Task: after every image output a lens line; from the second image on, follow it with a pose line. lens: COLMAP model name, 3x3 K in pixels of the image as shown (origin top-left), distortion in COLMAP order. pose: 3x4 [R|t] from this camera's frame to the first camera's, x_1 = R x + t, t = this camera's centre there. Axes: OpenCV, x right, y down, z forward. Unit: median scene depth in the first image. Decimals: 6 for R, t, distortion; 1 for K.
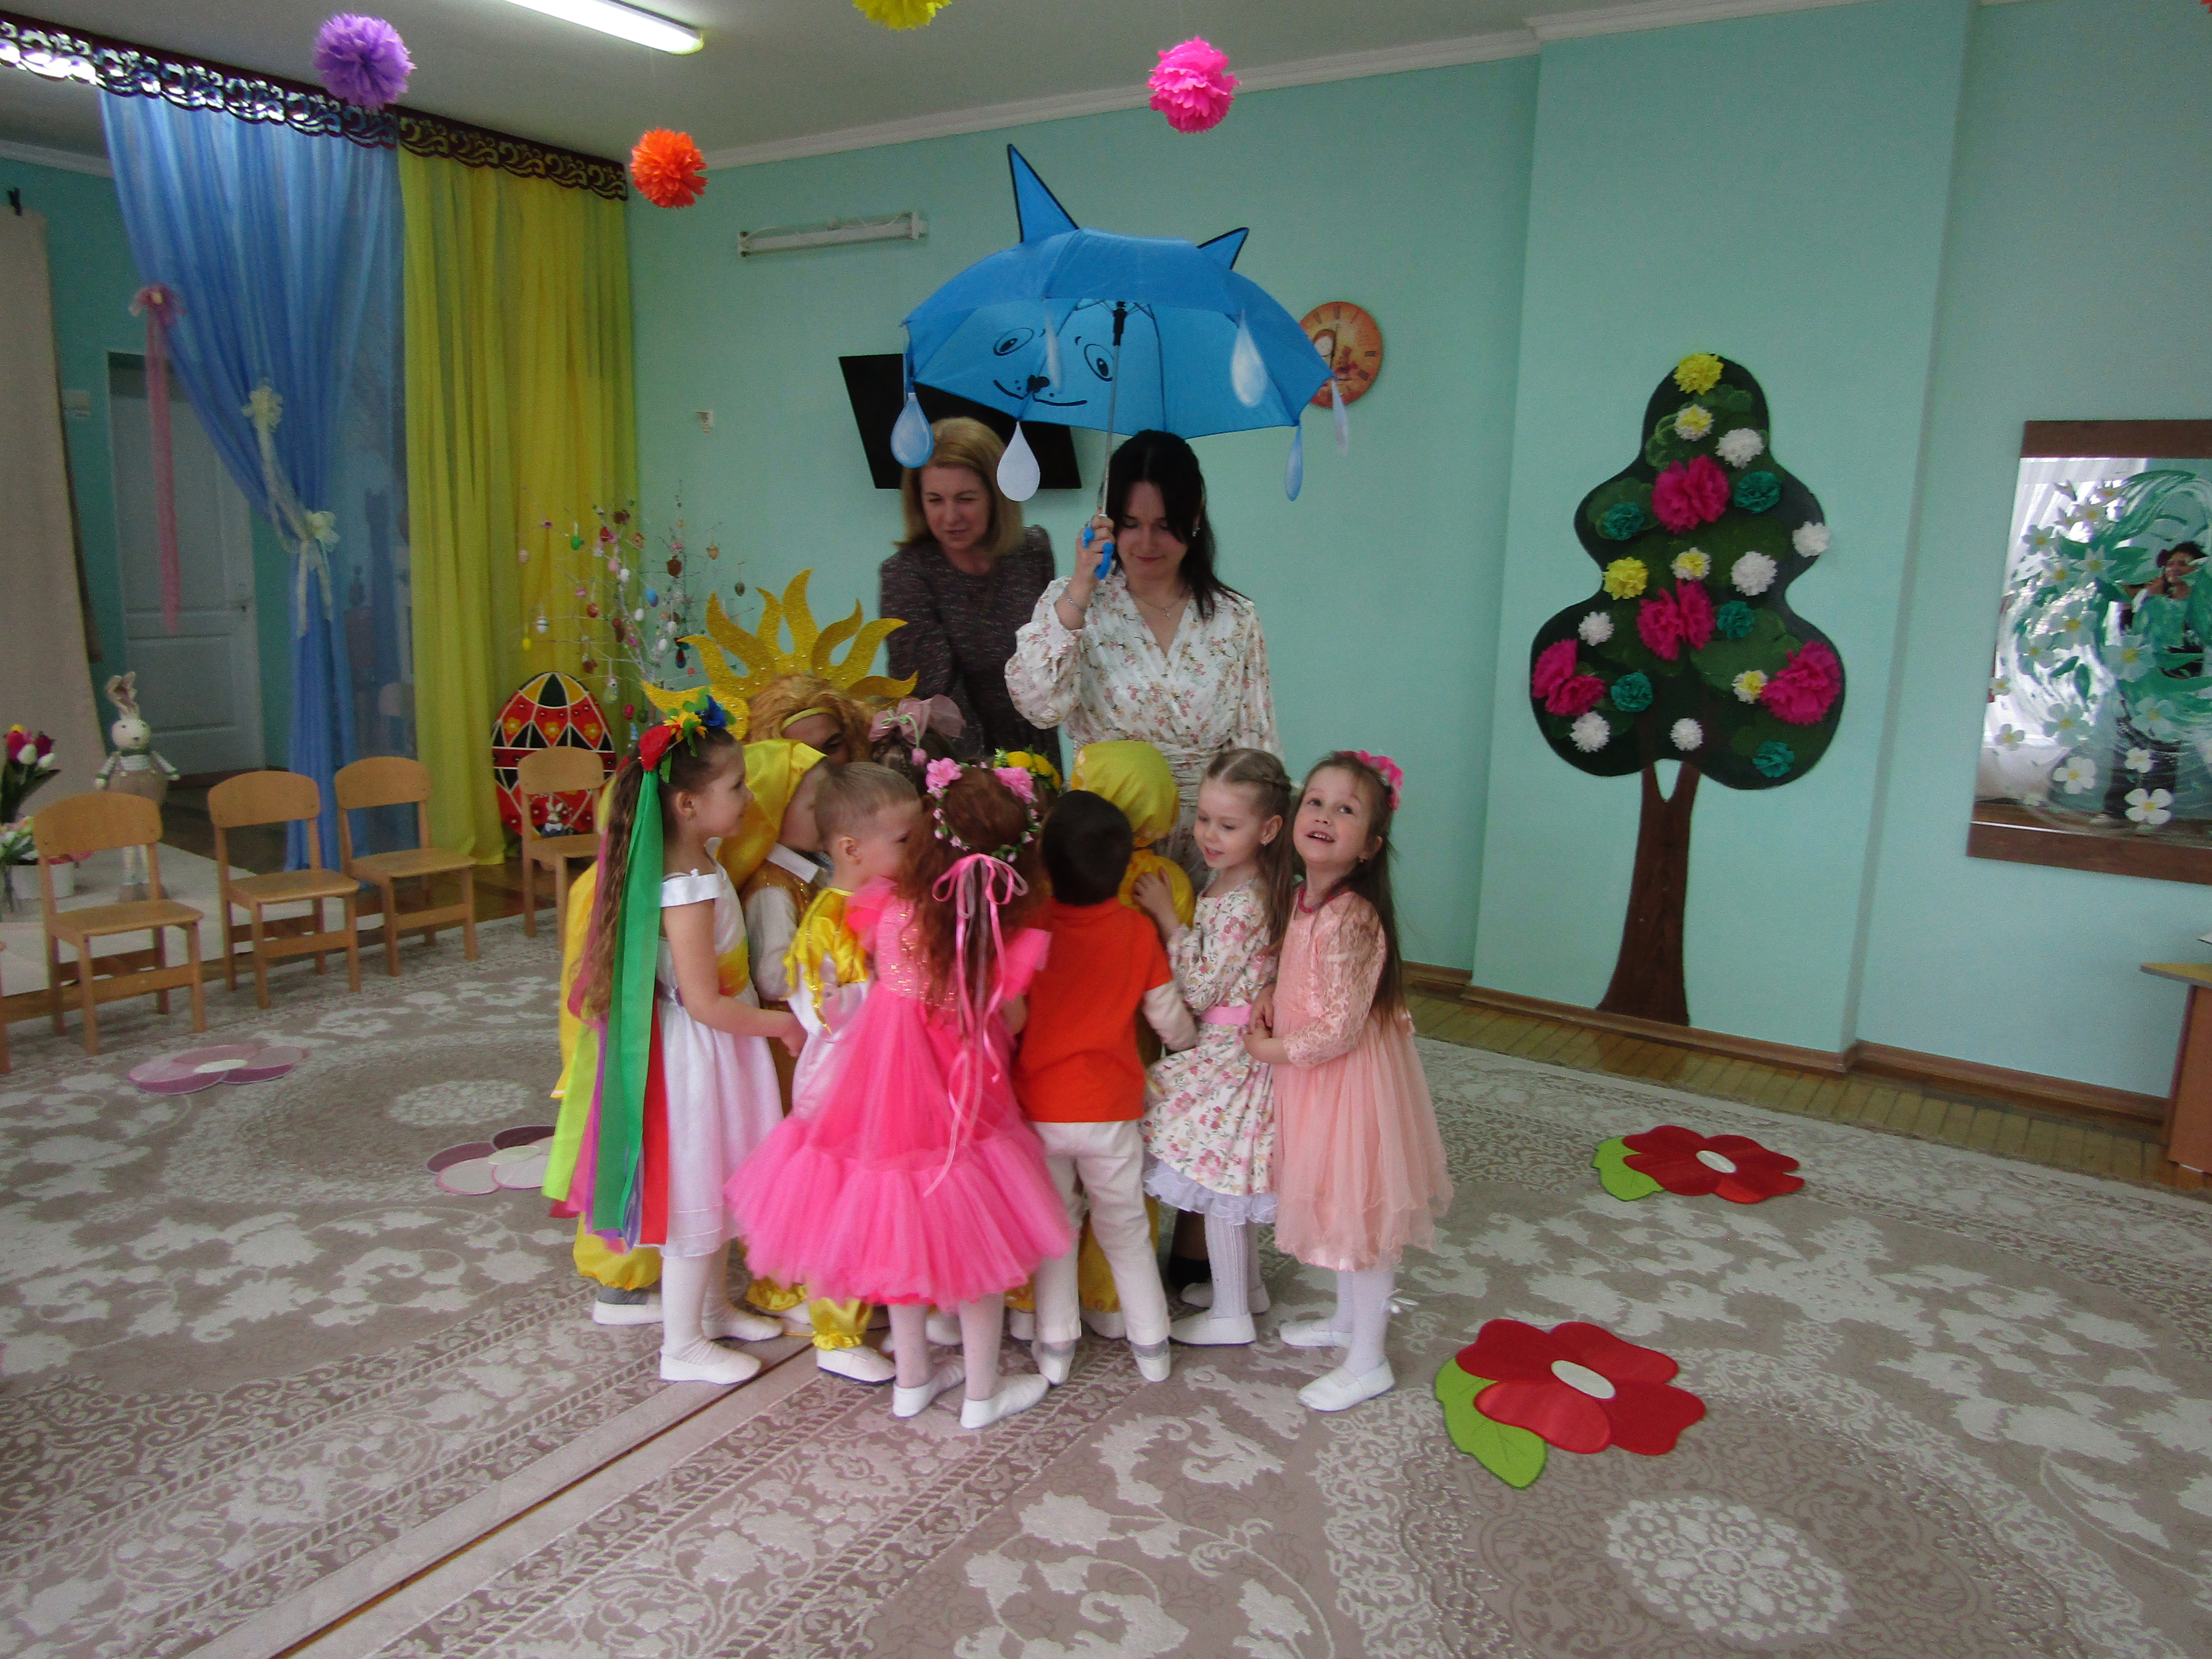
lens RADIAL K [[1571.7, 0, 1114.0], [0, 1571.7, 826.9], [0, 0, 1]] dist [-0.004962, 0.003176]
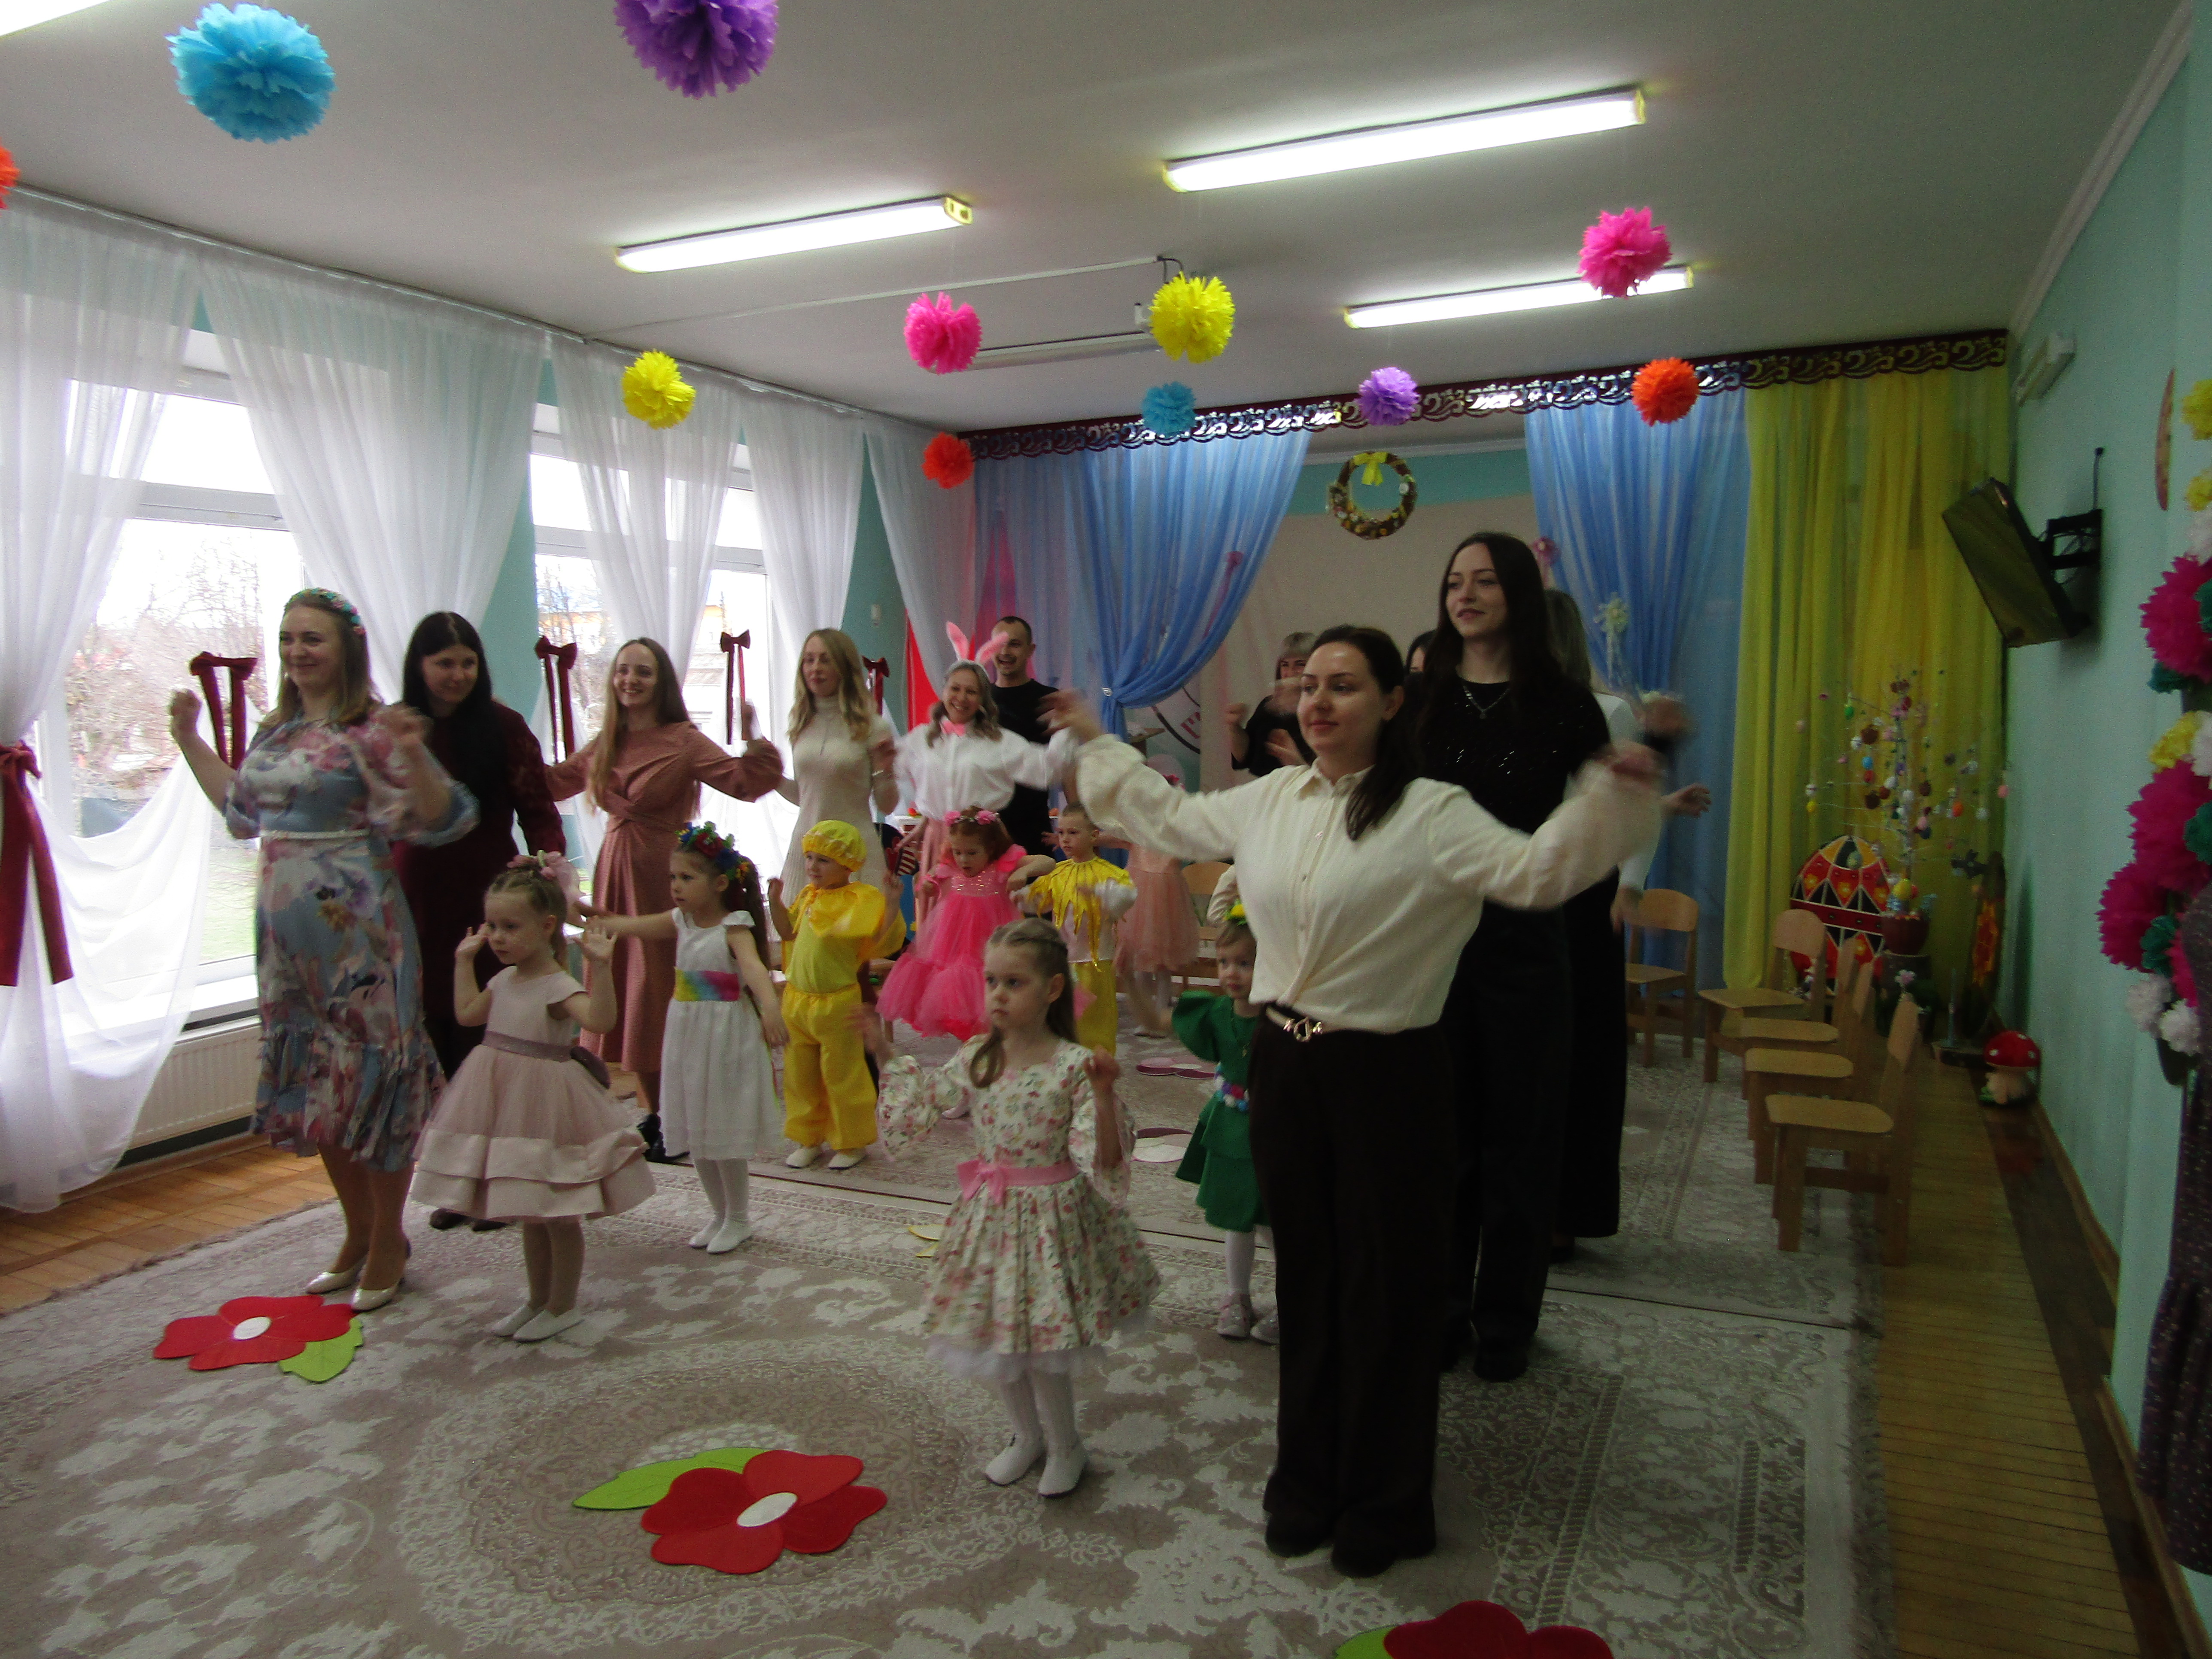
lens RADIAL K [[1571.4, 0, 1121.0], [0, 1571.4, 828.9], [0, 0, 1]] dist [-0.000975, 0.004355]
pose [[0.151848, 0.061833, -0.986468, 0.970278], [-0.166244, 0.985421, 0.036178, -0.096643], [0.974323, 0.158501, 0.159914, 0.579774]]
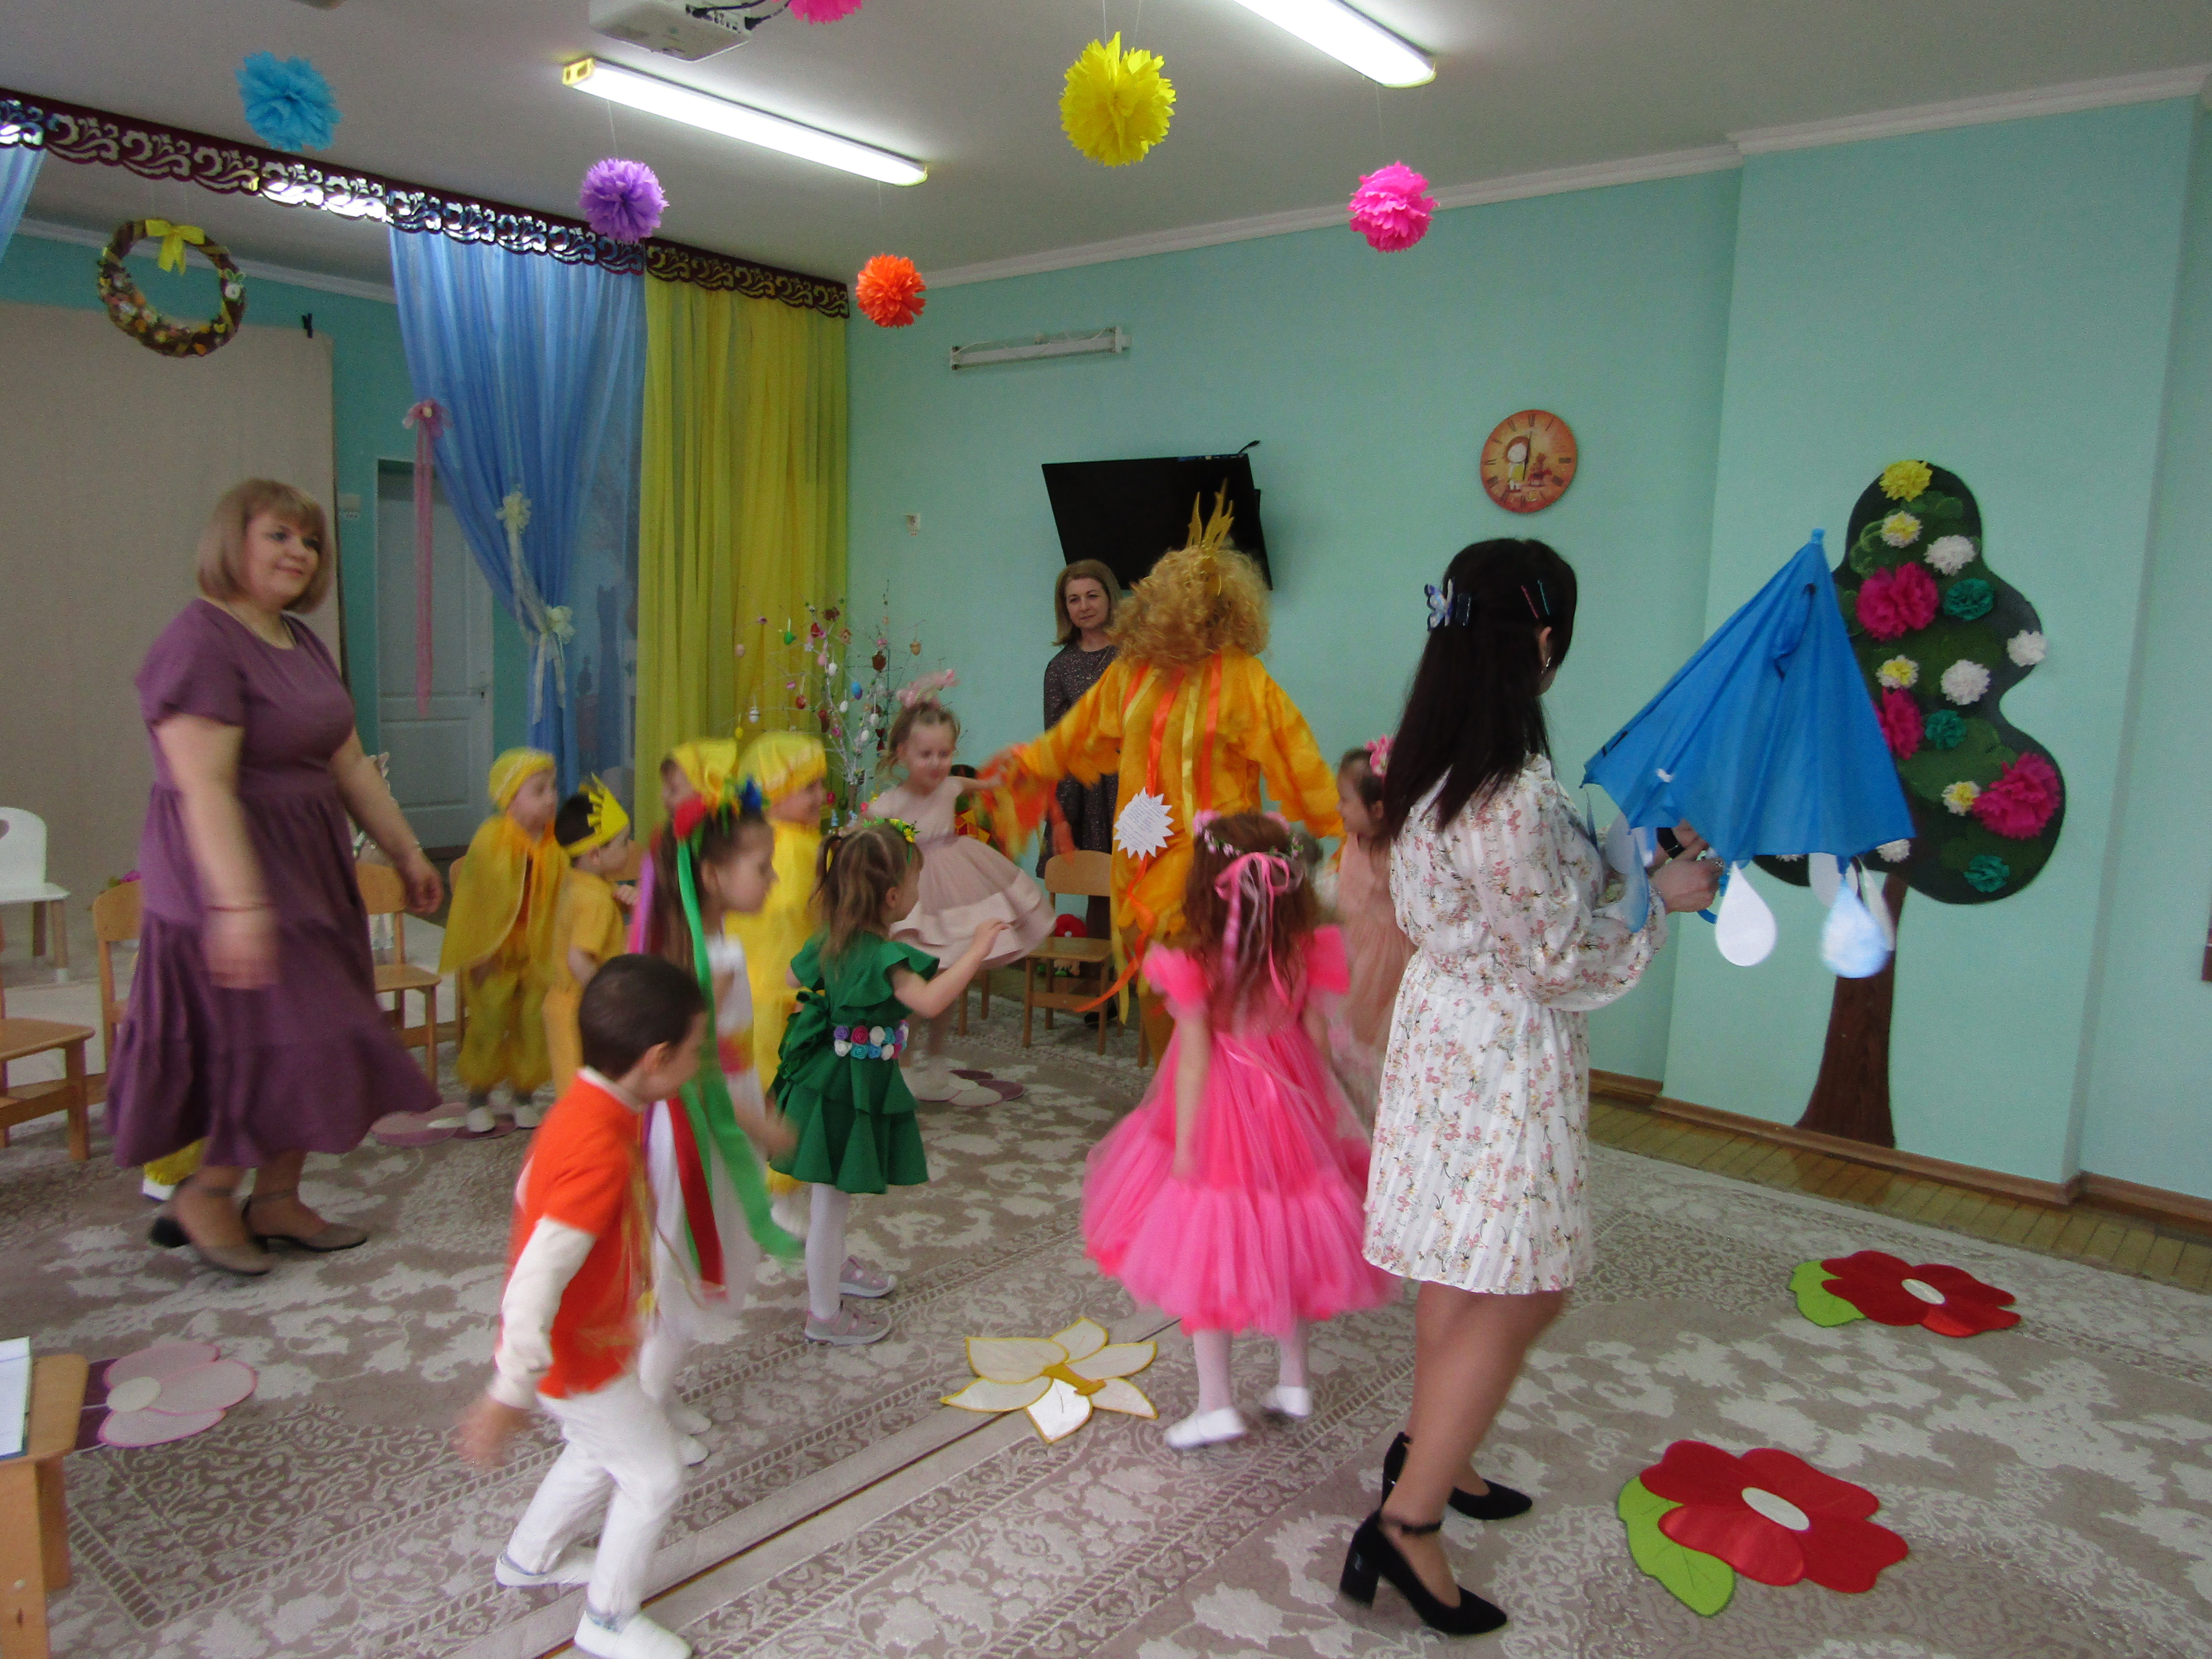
lens RADIAL K [[1571.4, 0, 1121.0], [0, 1571.4, 828.9], [0, 0, 1]] dist [-0.000975, 0.004355]
pose [[0.993620, 0.023263, -0.110355, -0.003467], [-0.029710, 0.997924, -0.057145, 0.000653], [0.108796, 0.060059, 0.992248, -0.020548]]
